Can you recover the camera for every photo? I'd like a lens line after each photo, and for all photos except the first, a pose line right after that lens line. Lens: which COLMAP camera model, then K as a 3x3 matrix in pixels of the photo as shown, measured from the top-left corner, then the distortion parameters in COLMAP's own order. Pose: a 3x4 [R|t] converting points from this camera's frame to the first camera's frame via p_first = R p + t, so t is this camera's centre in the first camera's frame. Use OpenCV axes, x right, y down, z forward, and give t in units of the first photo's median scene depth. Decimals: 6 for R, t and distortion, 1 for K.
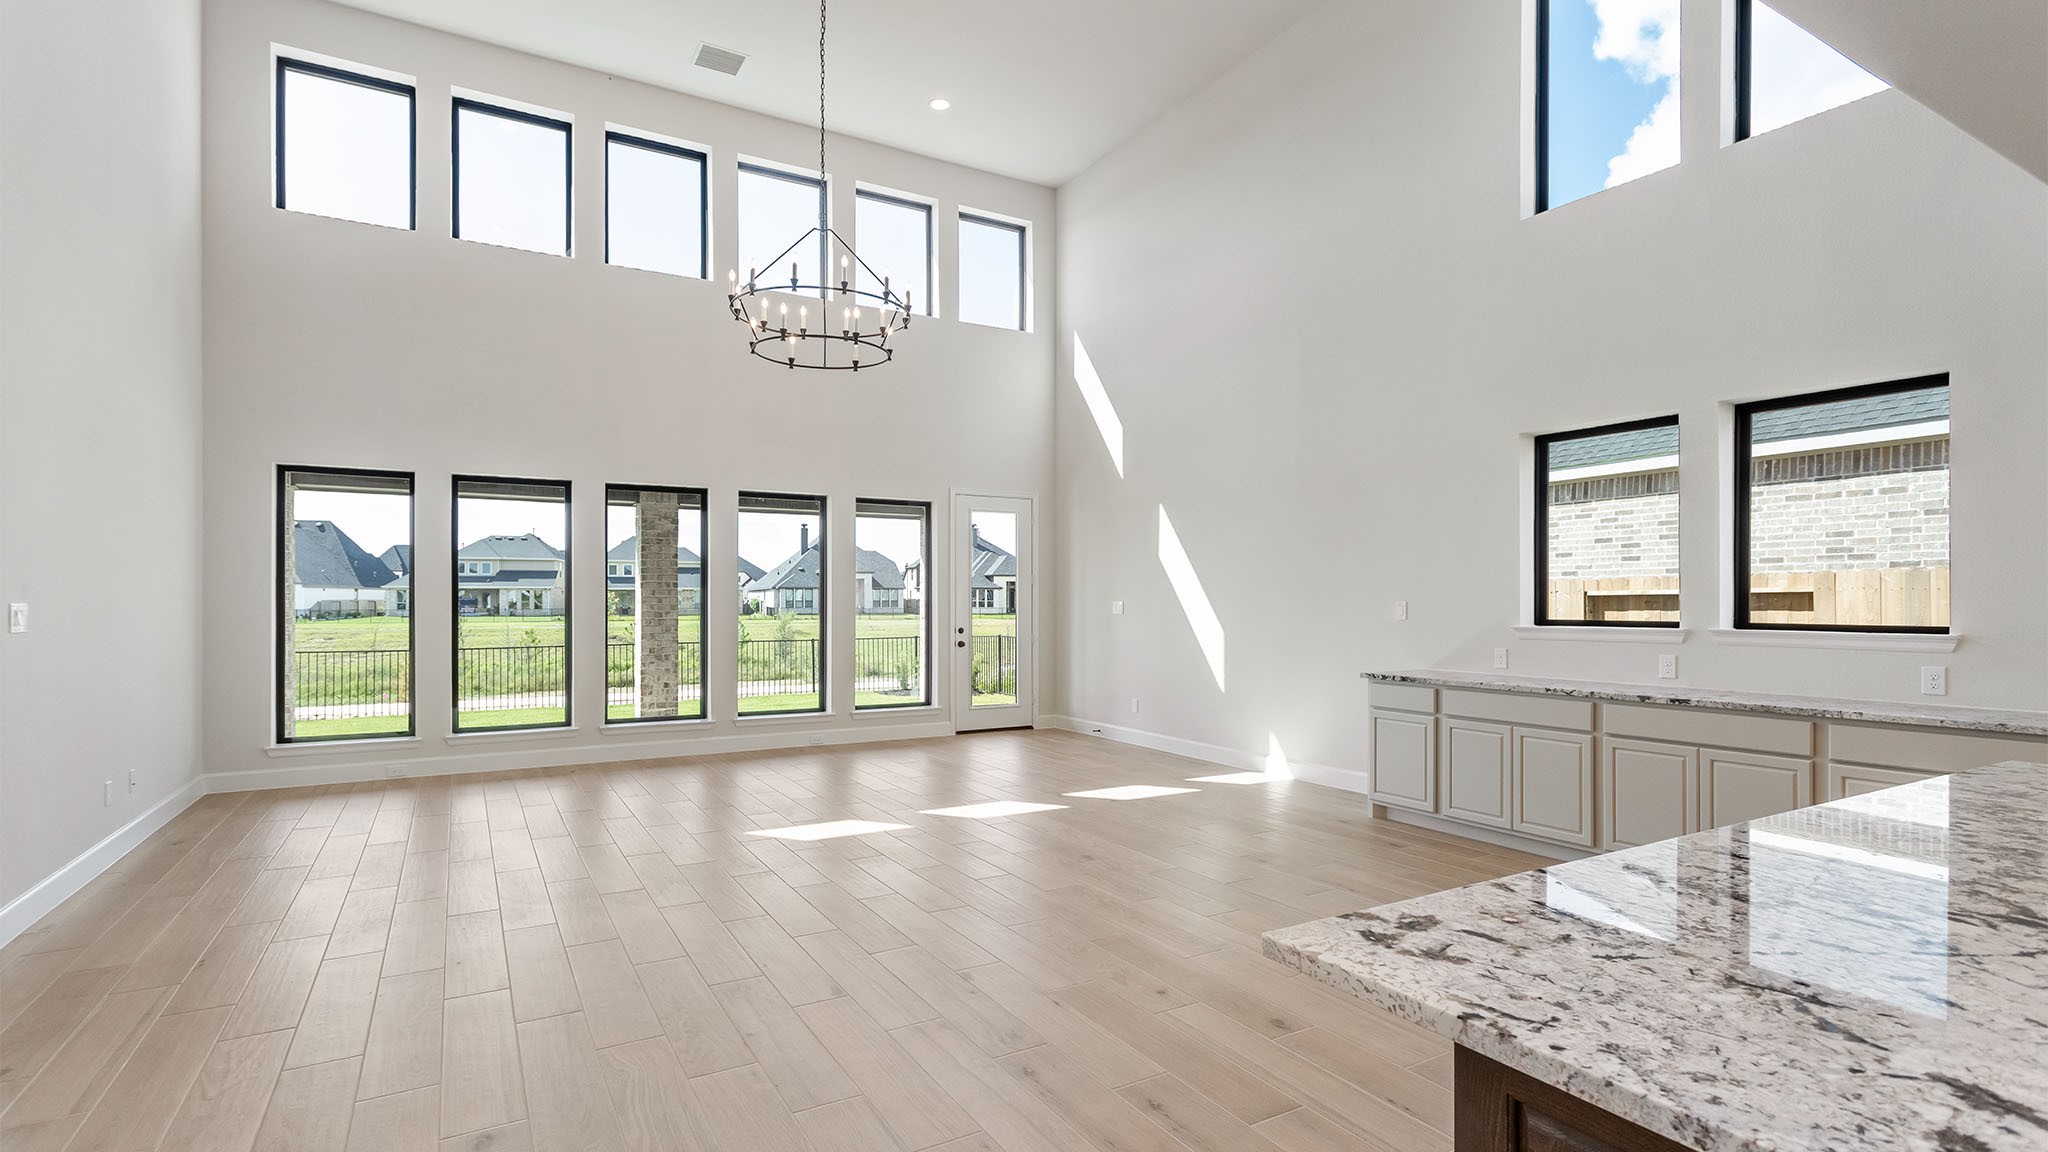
lens RADIAL K [[968.8, 0, 1021.1], [0, 968.8, 590.8], [0, 0, 1]] dist [0.003993, 0.000390]
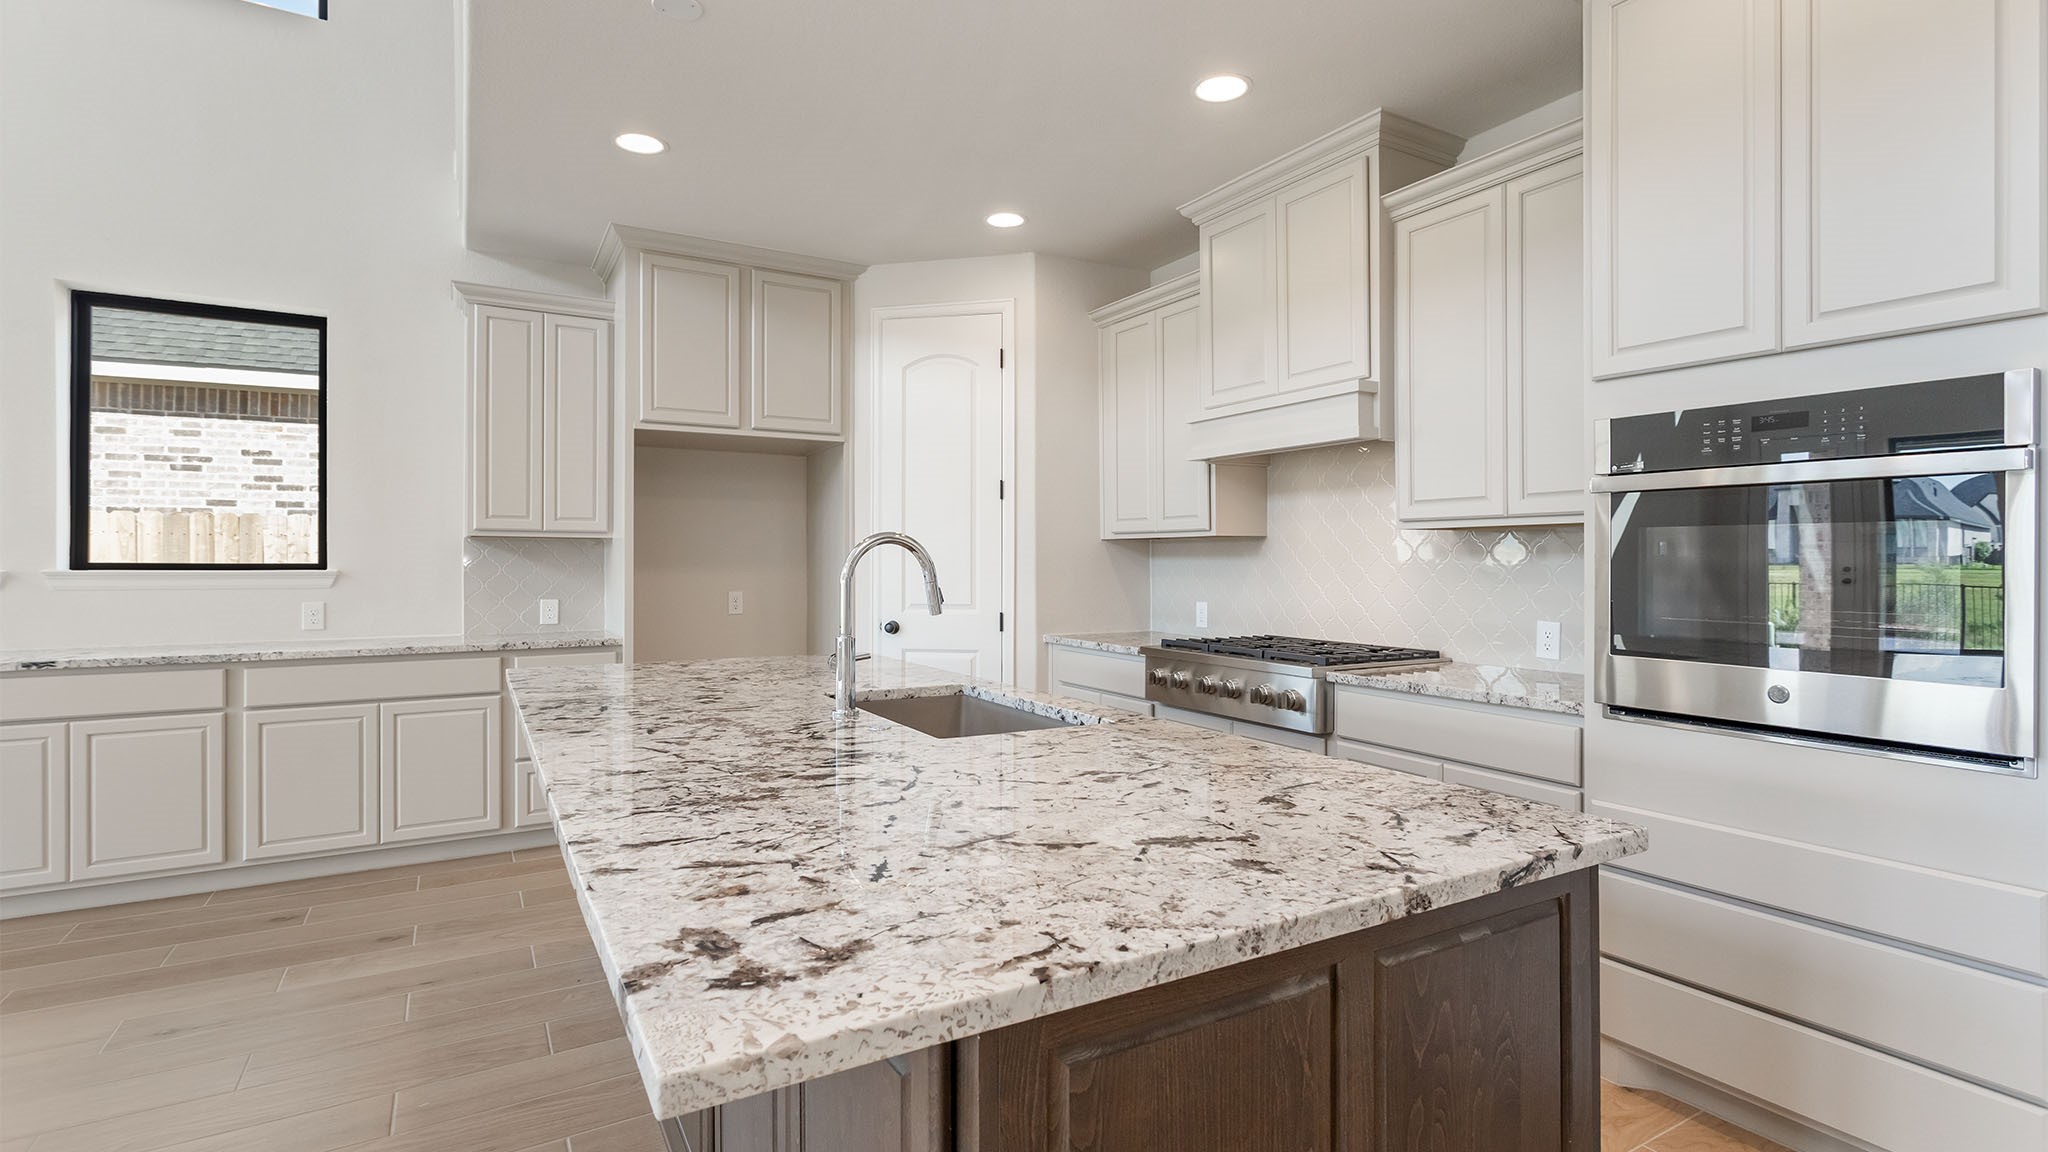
lens RADIAL K [[968.8, 0, 1021.2], [0, 968.8, 566.0], [0, 0, 1]] dist [0.003993, 0.000390]
pose [[-0.006141, -0.002470, 0.999978, -0.254822], [-0.011512, 0.999931, 0.002399, 0.091675], [-0.999915, -0.011497, -0.006169, 0.843400]]
